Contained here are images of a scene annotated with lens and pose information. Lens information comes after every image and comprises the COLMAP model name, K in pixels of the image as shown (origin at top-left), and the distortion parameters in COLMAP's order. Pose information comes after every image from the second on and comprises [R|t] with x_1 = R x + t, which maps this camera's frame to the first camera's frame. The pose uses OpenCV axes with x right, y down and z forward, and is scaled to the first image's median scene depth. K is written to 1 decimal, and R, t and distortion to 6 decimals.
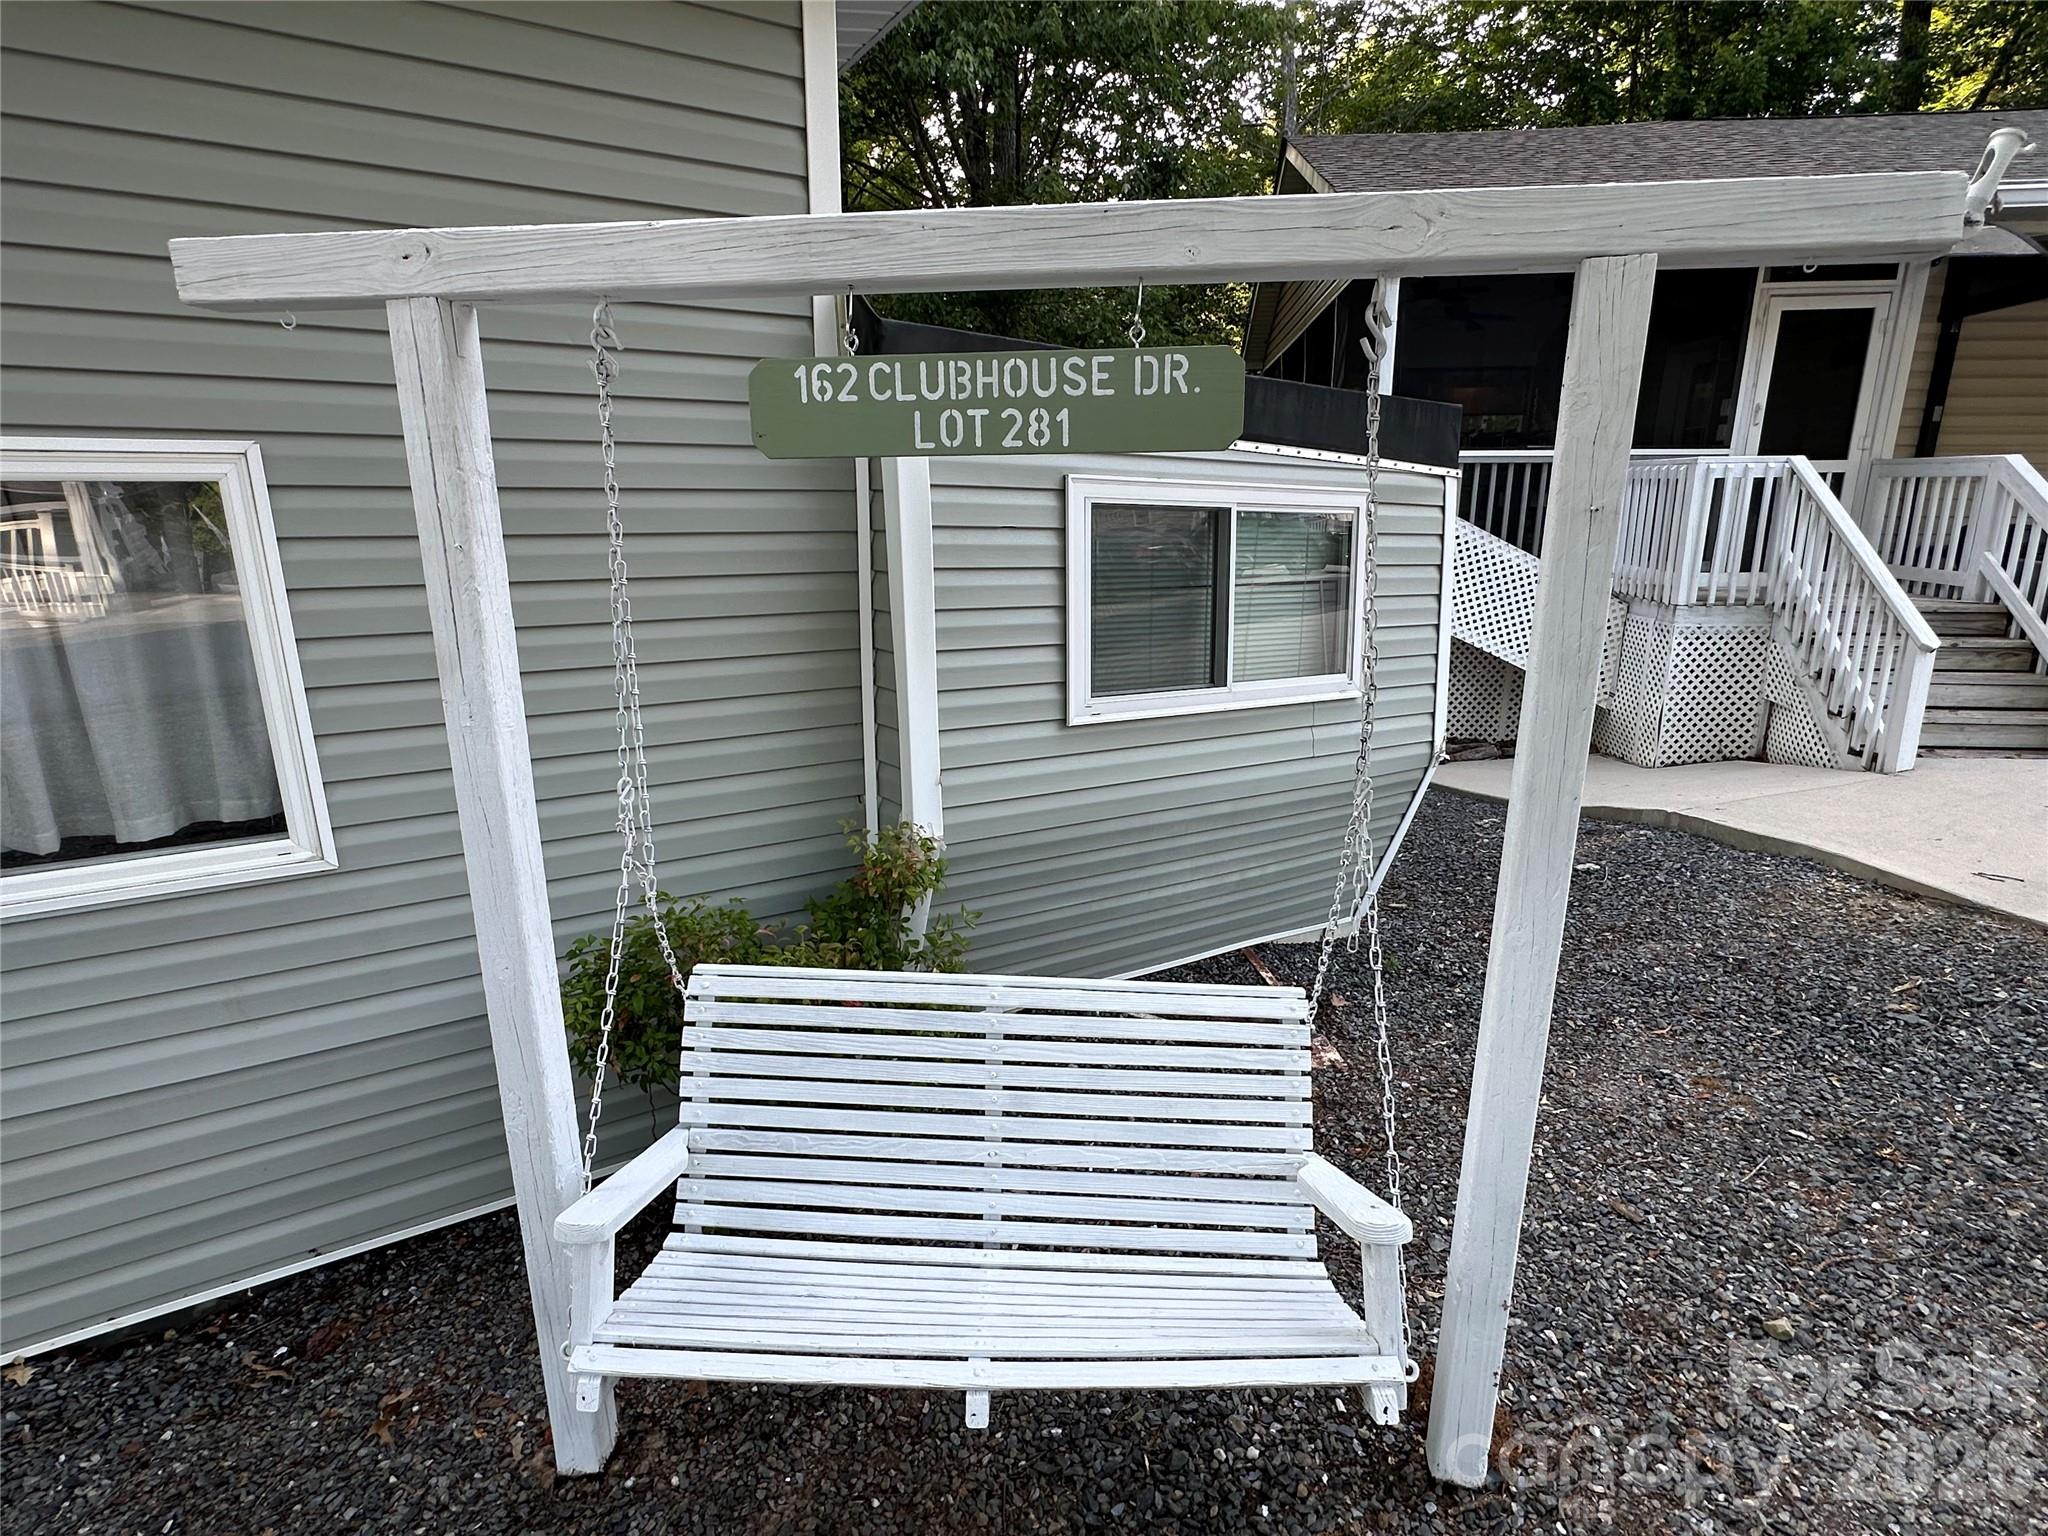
lens RADIAL K [[1026.3, 0, 1019.2], [0, 1026.3, 773.2], [0, 0, 1]] dist [-0.008052, 0.002150]
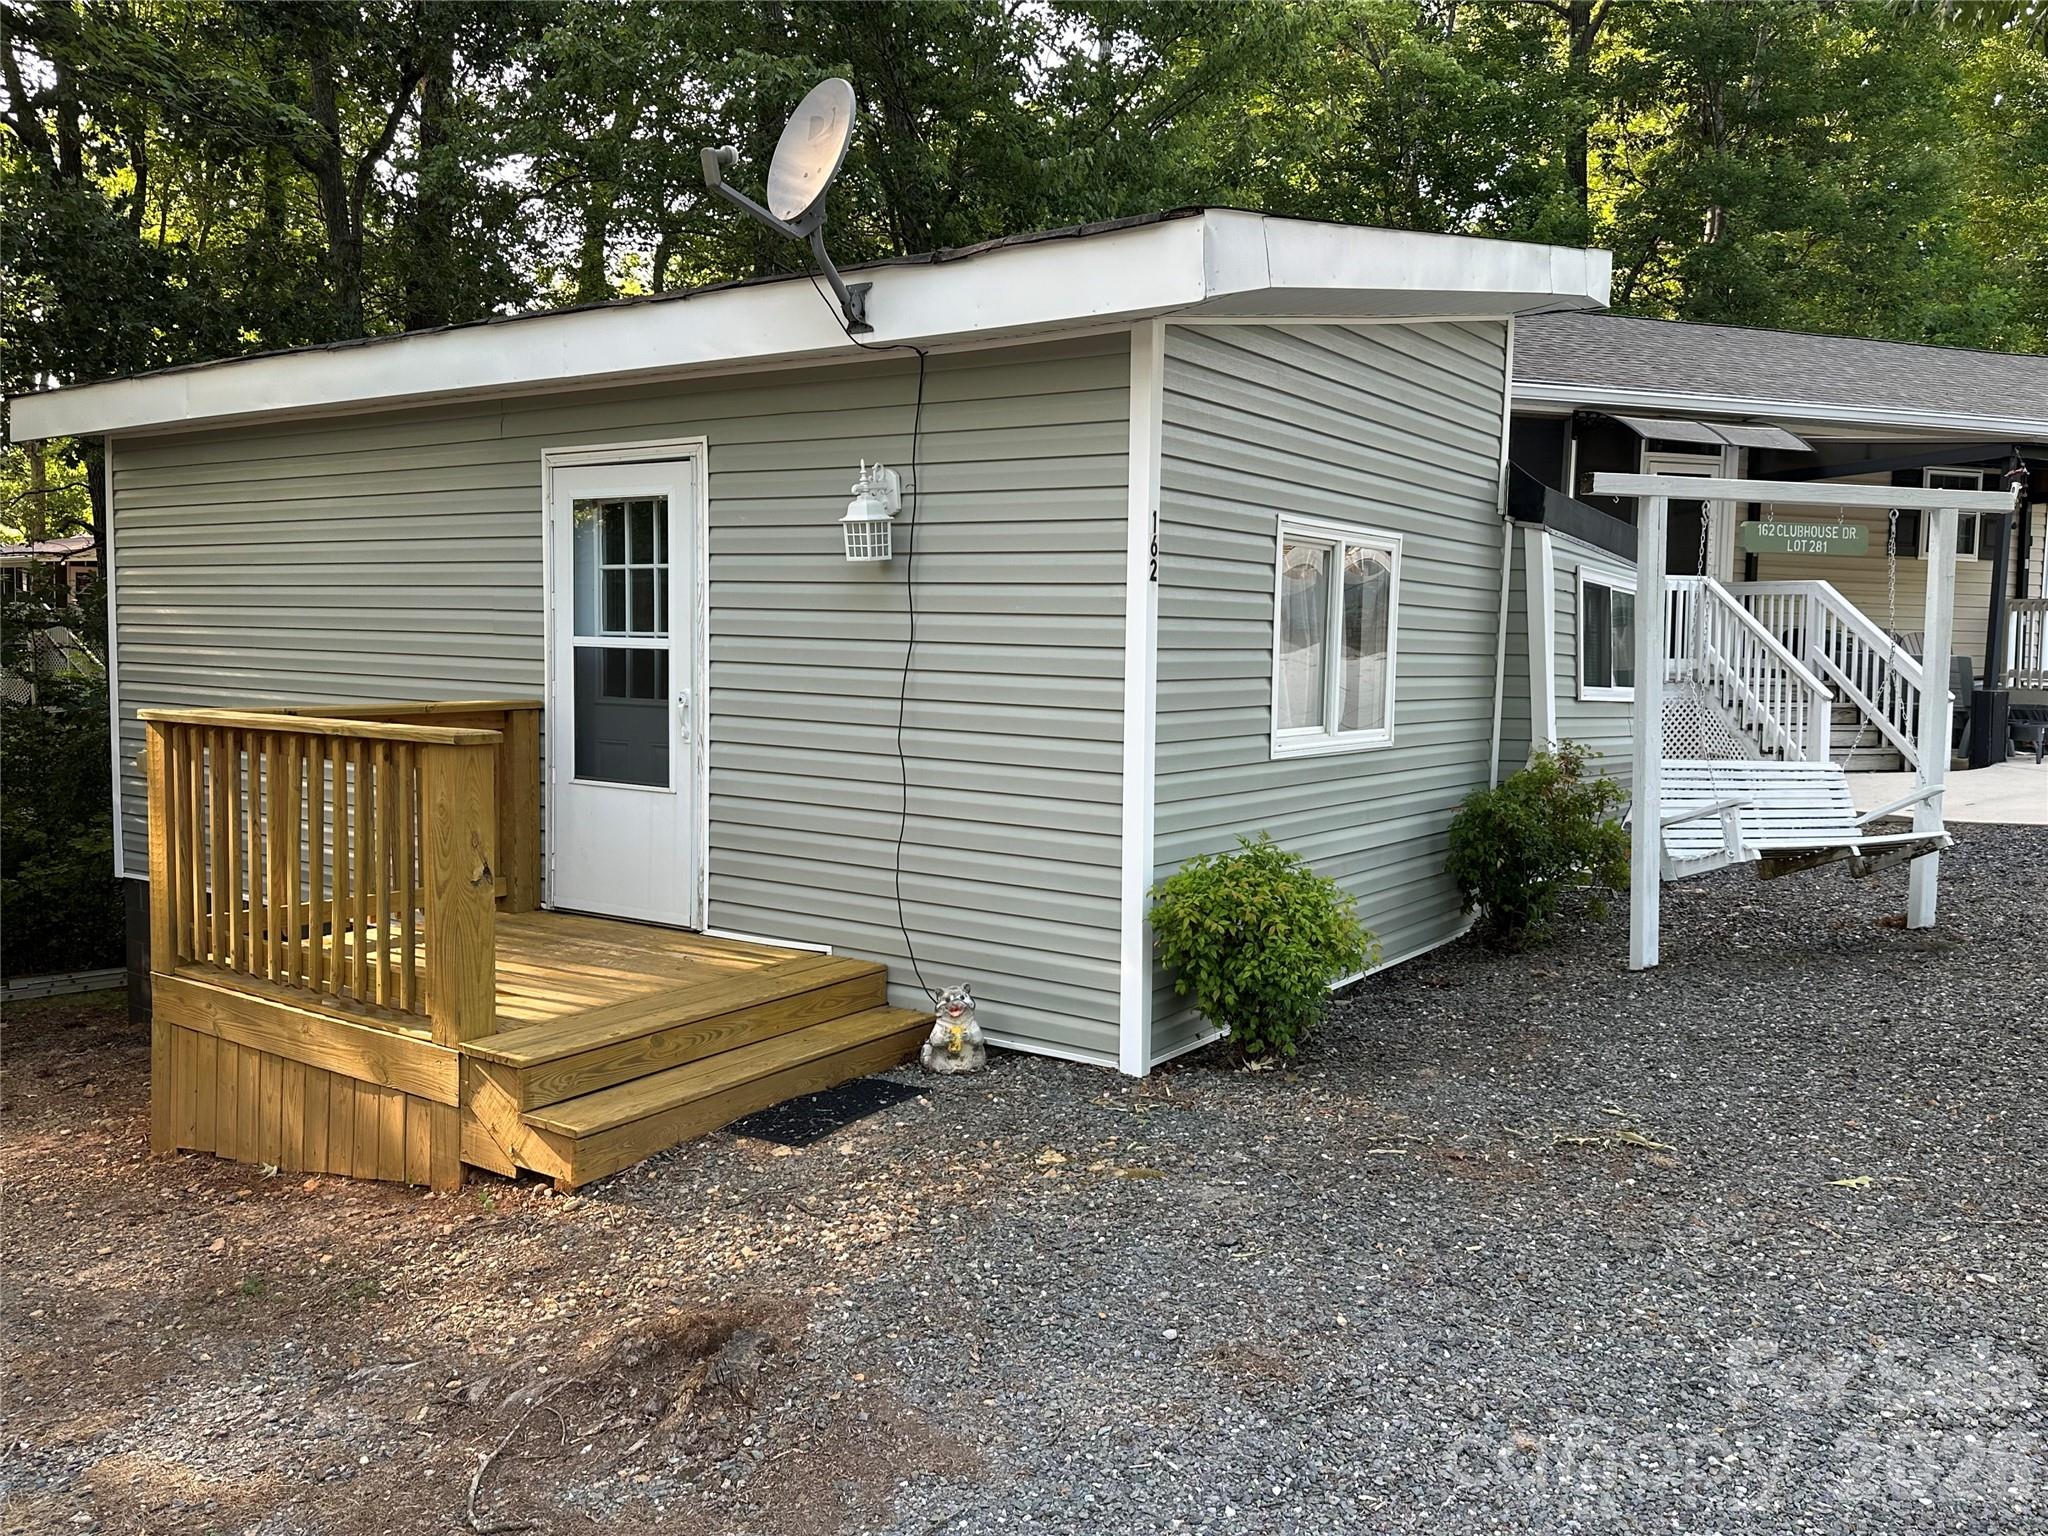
lens RADIAL K [[1561.9, 0, 1033.1], [0, 1561.9, 755.9], [0, 0, 1]] dist [0.094792, -0.127017]
pose [[0.913191, -0.008916, 0.407433, -1.929599], [0.081893, 0.983382, -0.162031, 0.414005], [-0.399218, 0.181331, 0.898746, -1.074689]]
